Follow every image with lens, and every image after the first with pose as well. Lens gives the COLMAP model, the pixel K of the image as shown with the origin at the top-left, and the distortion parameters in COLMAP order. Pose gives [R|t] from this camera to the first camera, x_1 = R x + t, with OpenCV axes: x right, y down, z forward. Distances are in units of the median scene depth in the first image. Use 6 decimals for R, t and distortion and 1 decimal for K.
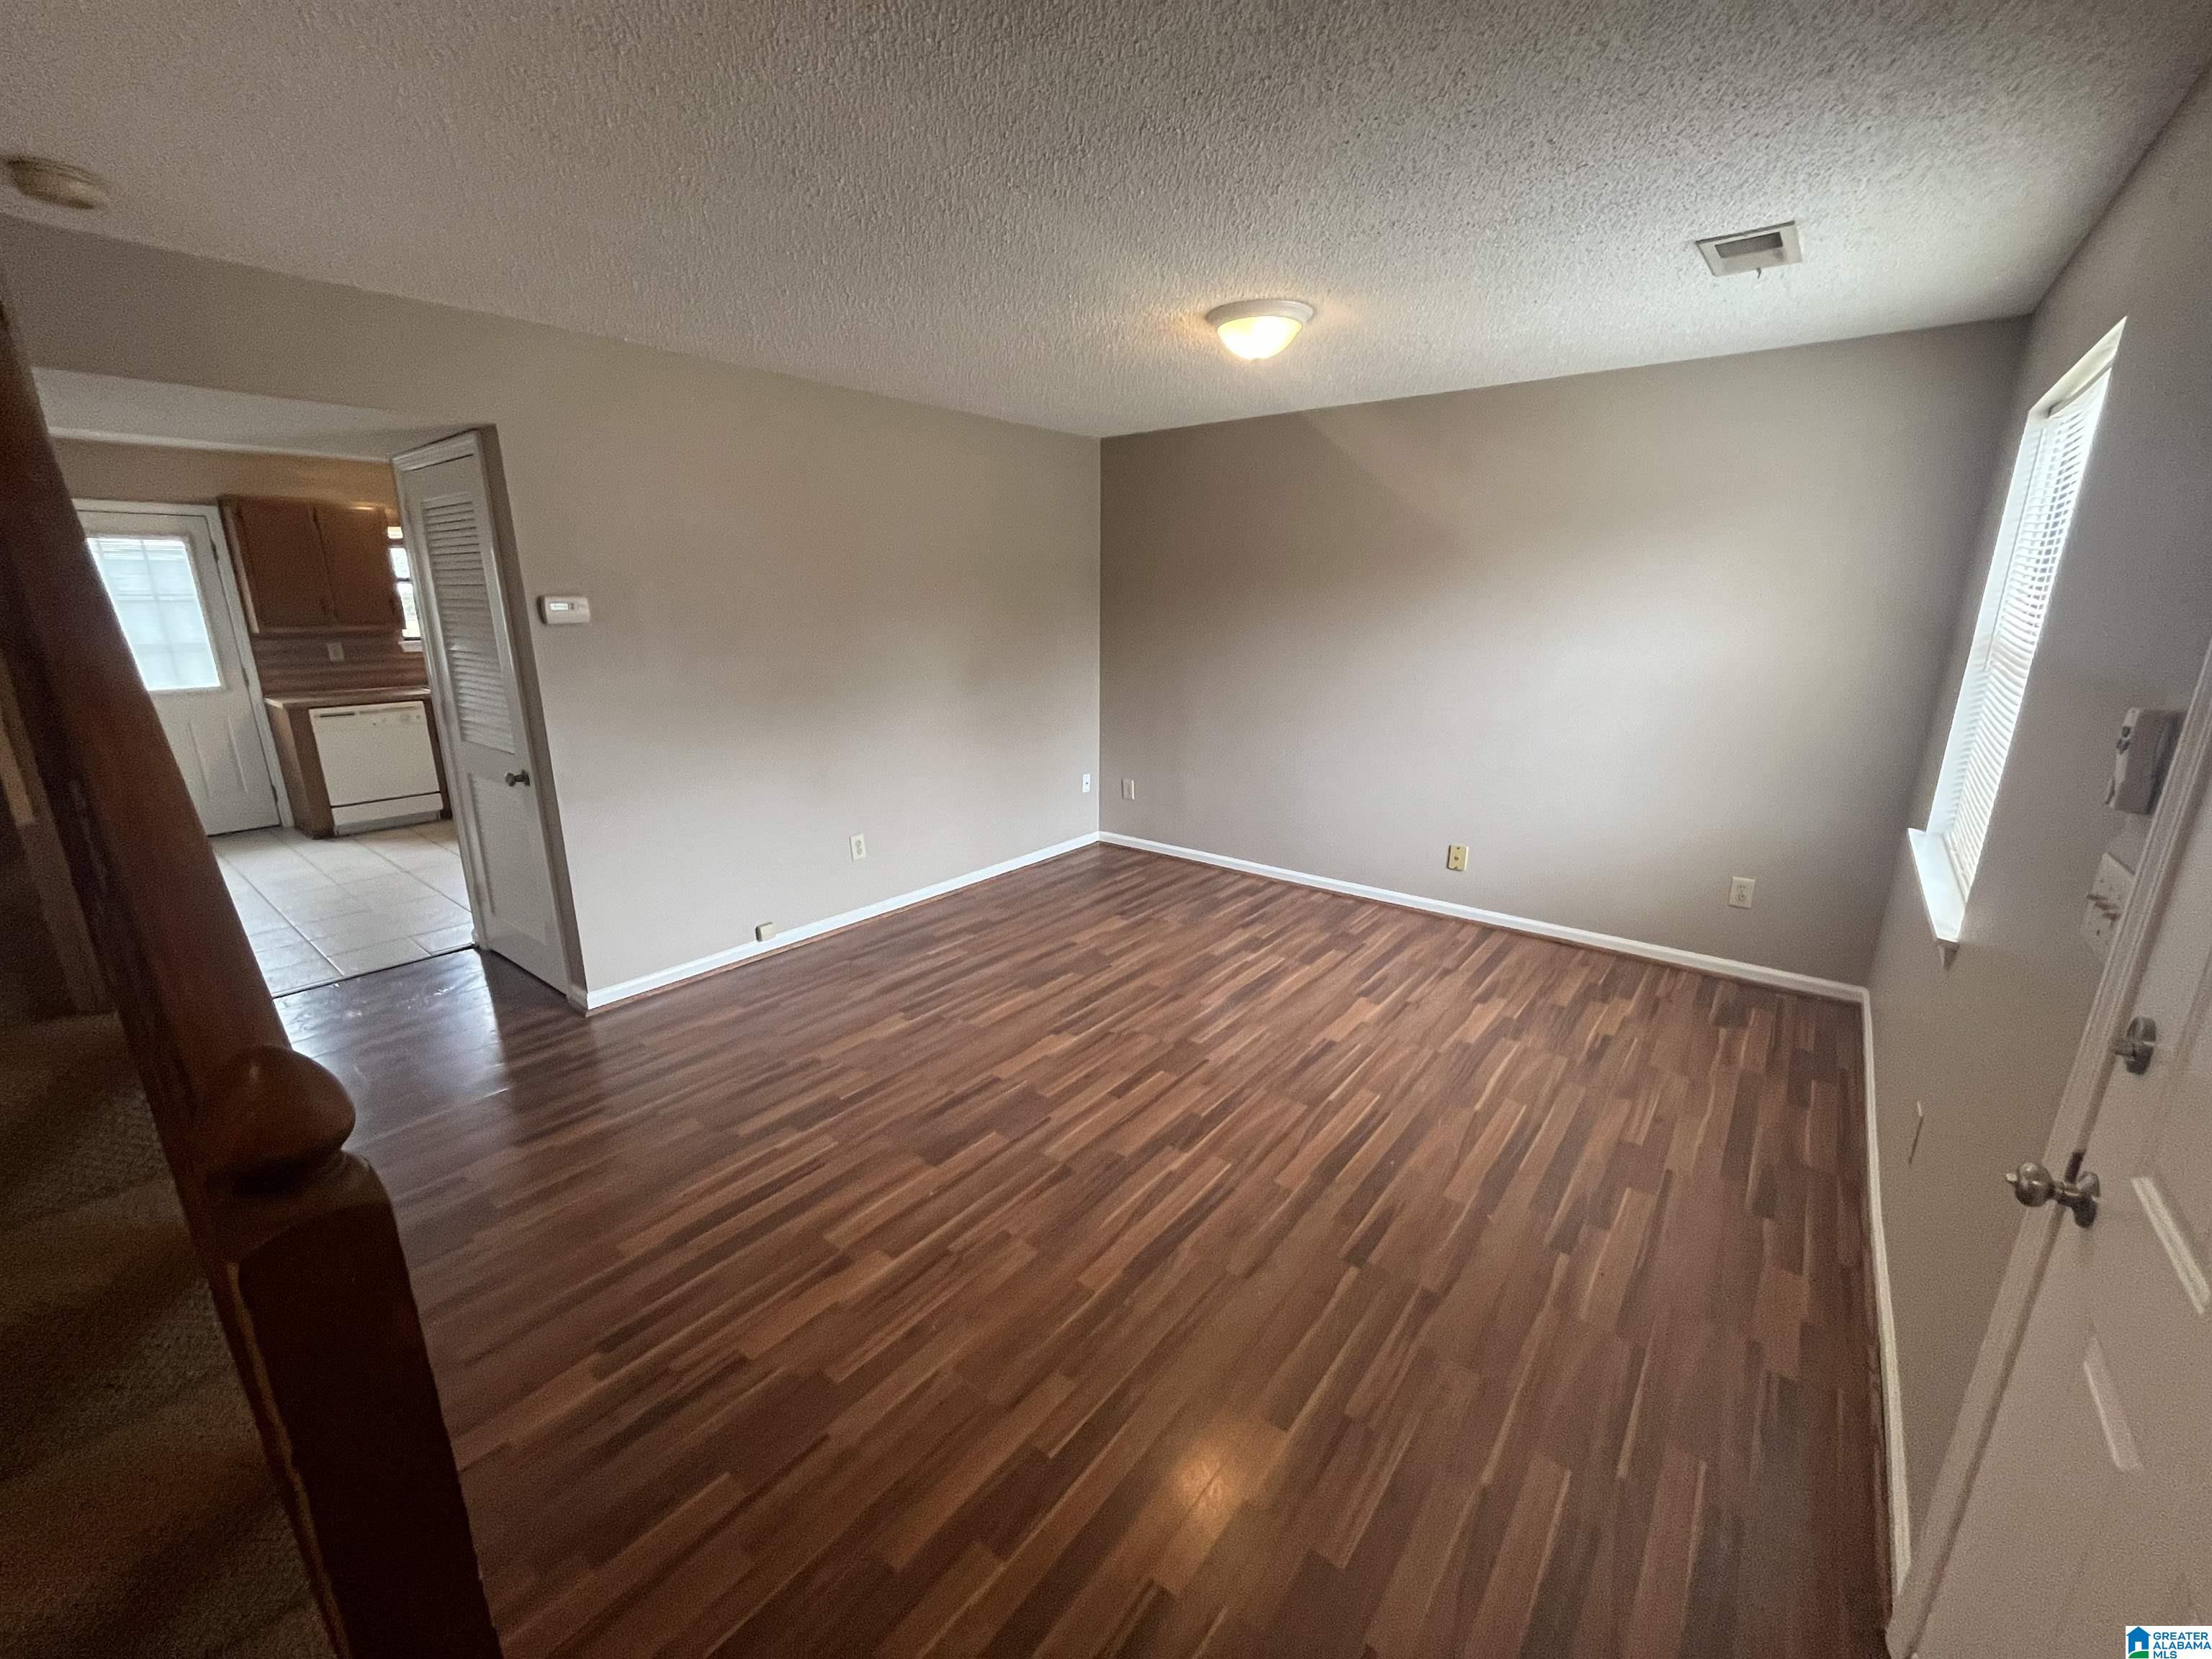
lens RADIAL K [[892.4, 0, 1102.1], [0, 892.4, 831.4], [0, 0, 1]] dist [-0.002549, -0.000094]
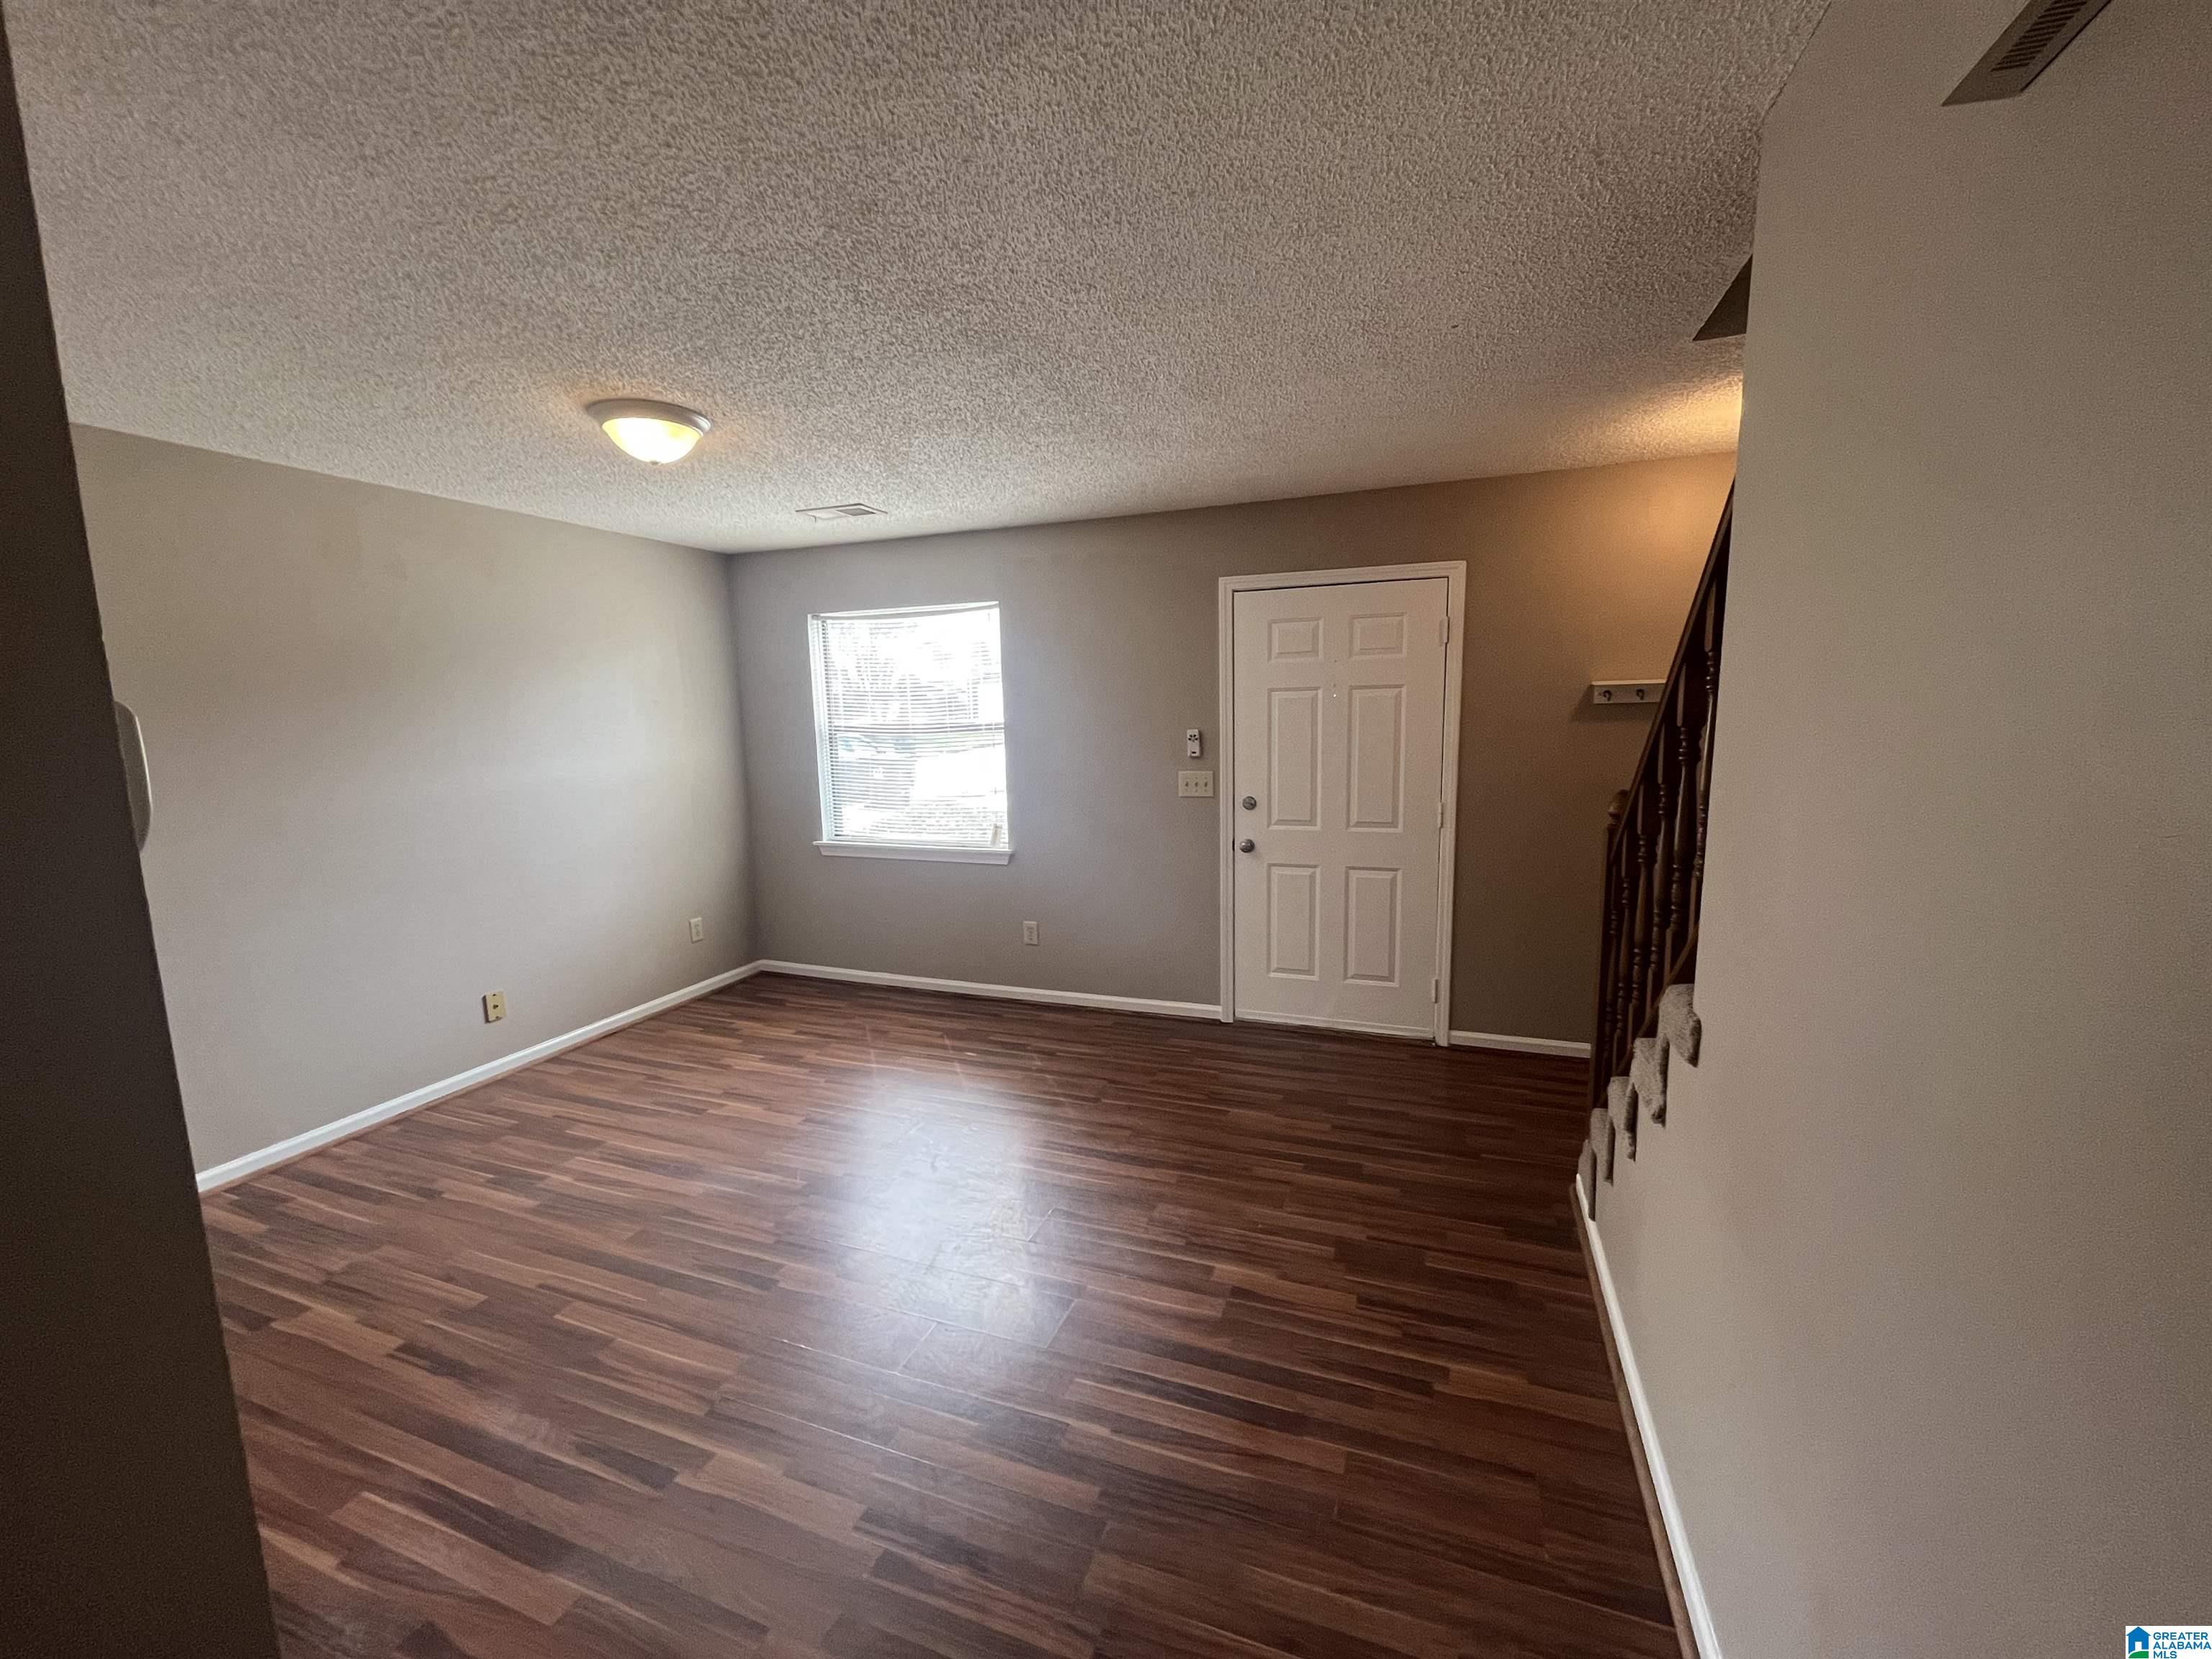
lens RADIAL K [[892.4, 0, 1098.0], [0, 892.4, 835.3], [0, 0, 1]] dist [-0.002549, -0.000094]
pose [[-0.297477, -0.130723, 0.945737, -0.886900], [0.266816, 0.939729, 0.213818, -0.238426], [-0.916688, 0.315943, -0.244669, 0.922530]]
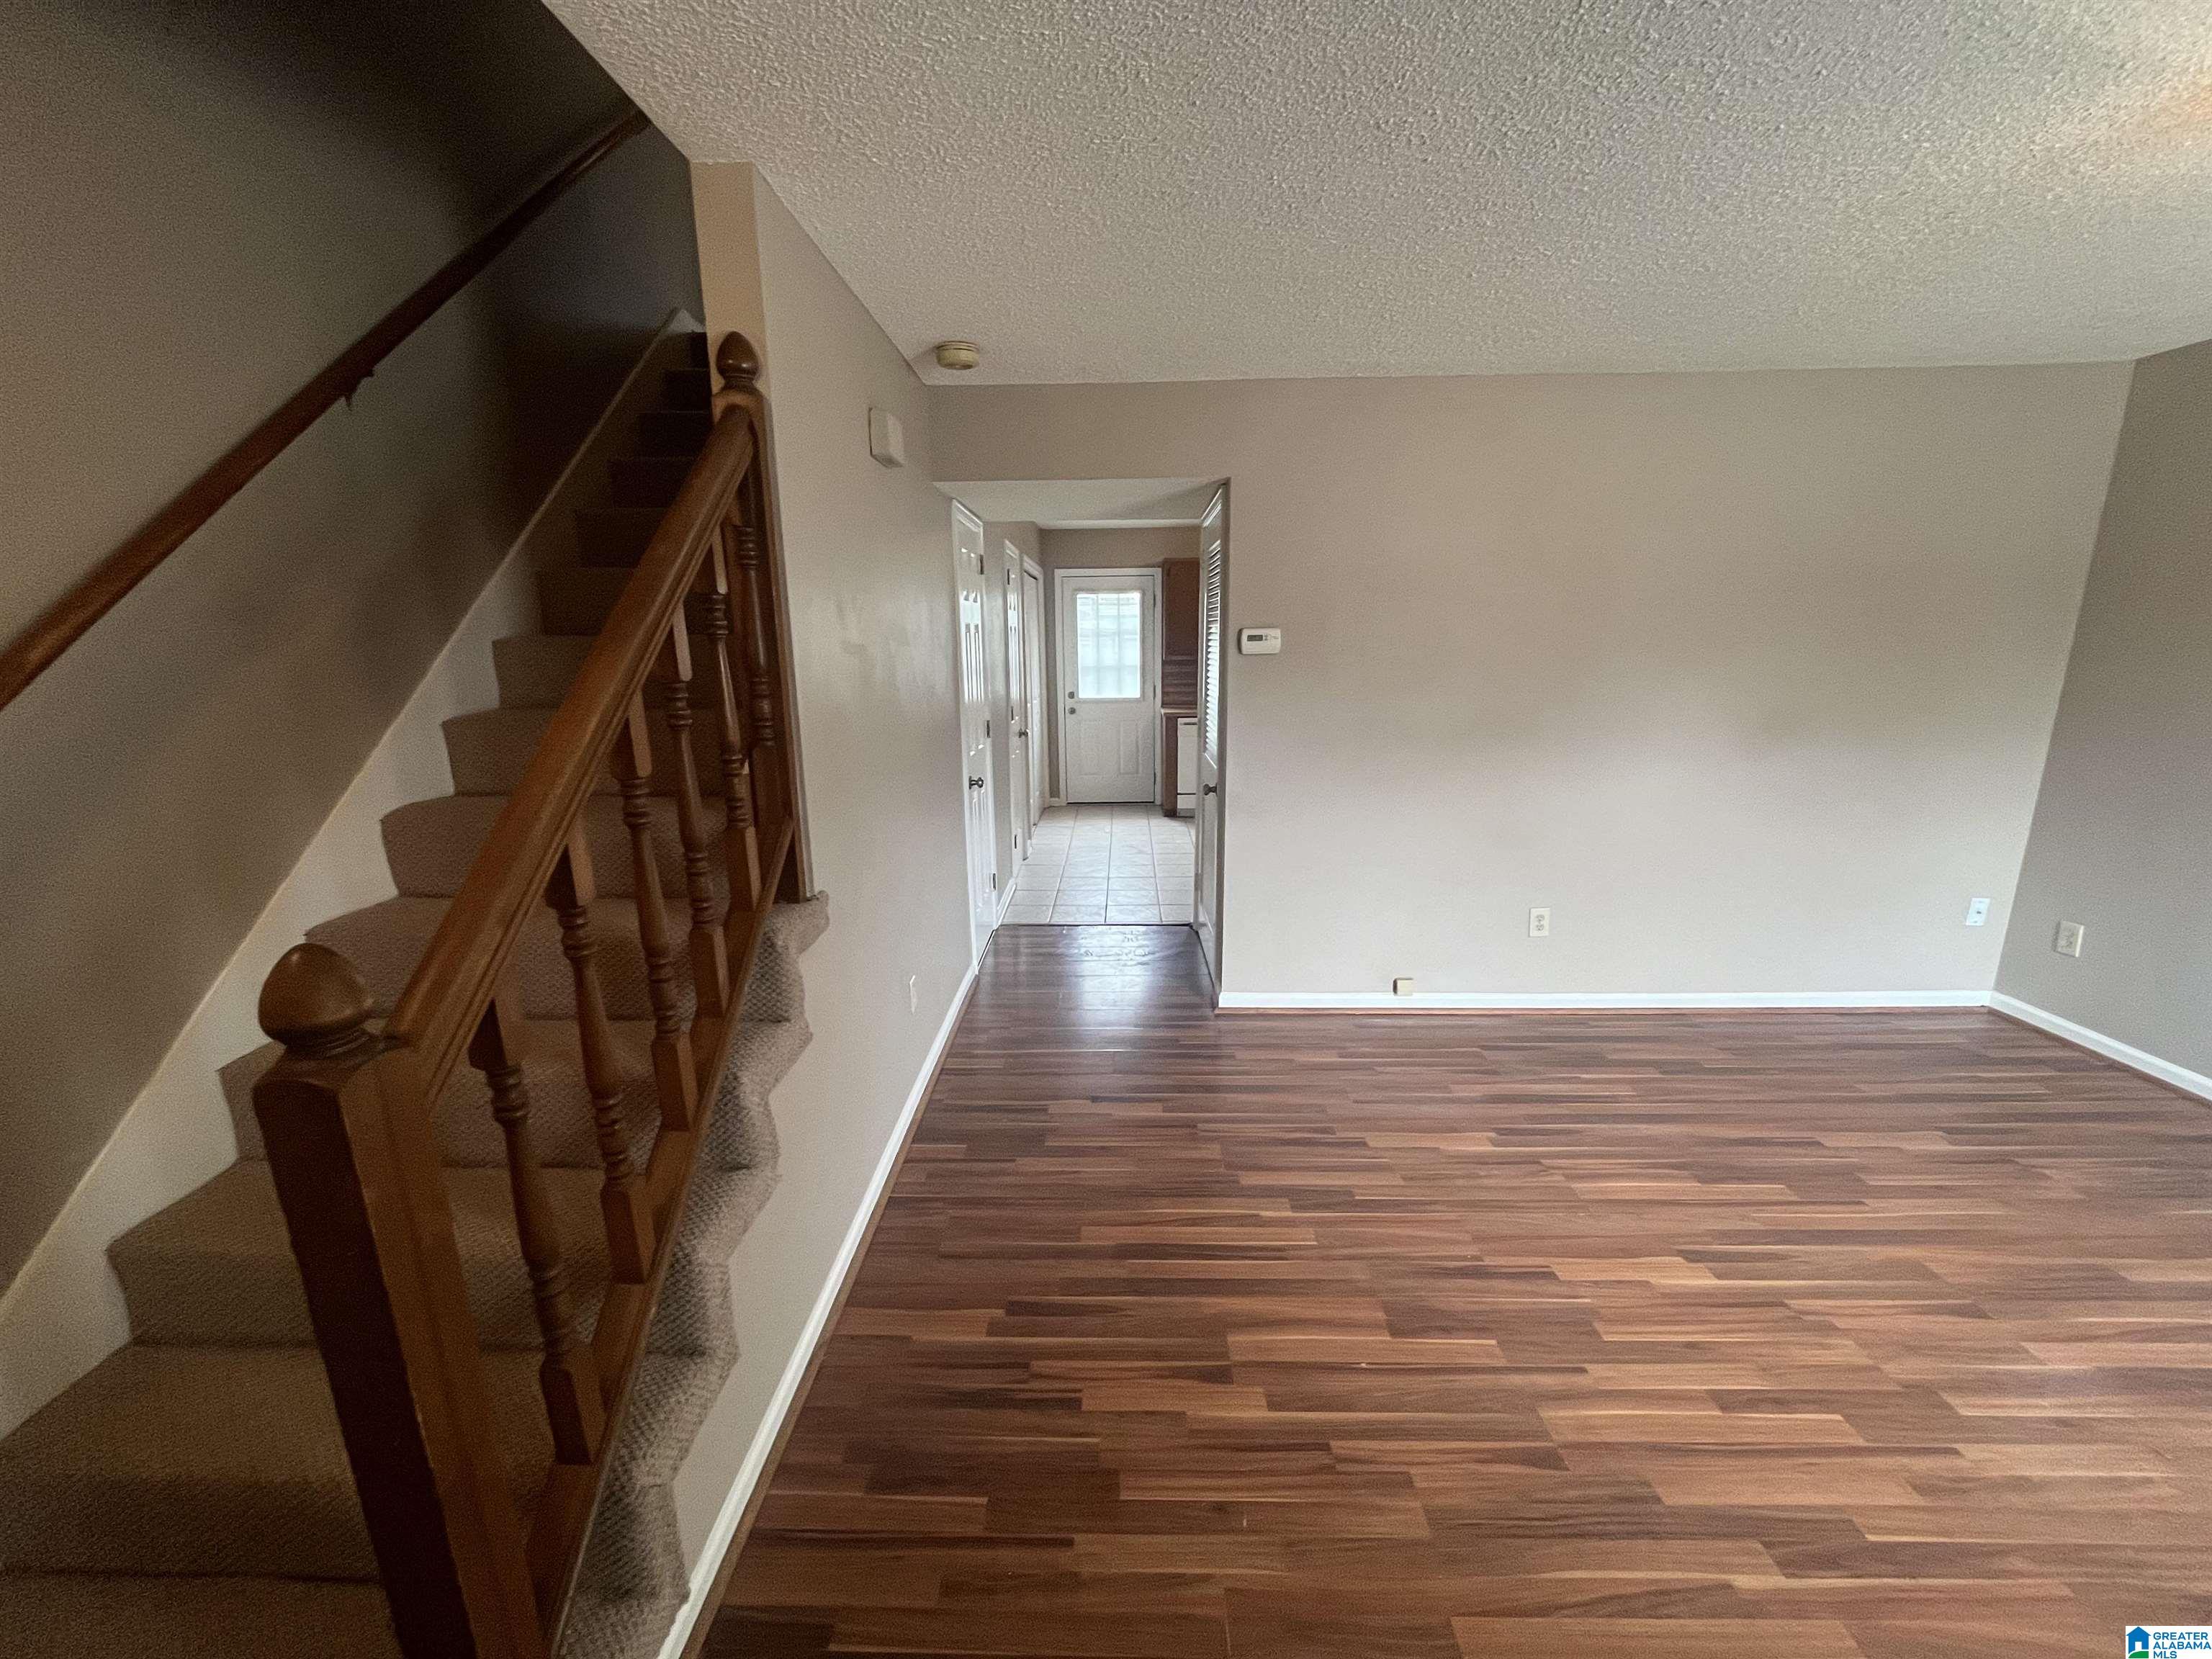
lens RADIAL K [[892.4, 0, 1101.2], [0, 892.4, 835.5], [0, 0, 1]] dist [-0.002549, -0.000094]
pose [[0.604640, 0.167064, -0.778781, 0.172219], [-0.192067, 0.979484, 0.060999, -0.050629], [0.772995, 0.112695, 0.624323, 0.220674]]
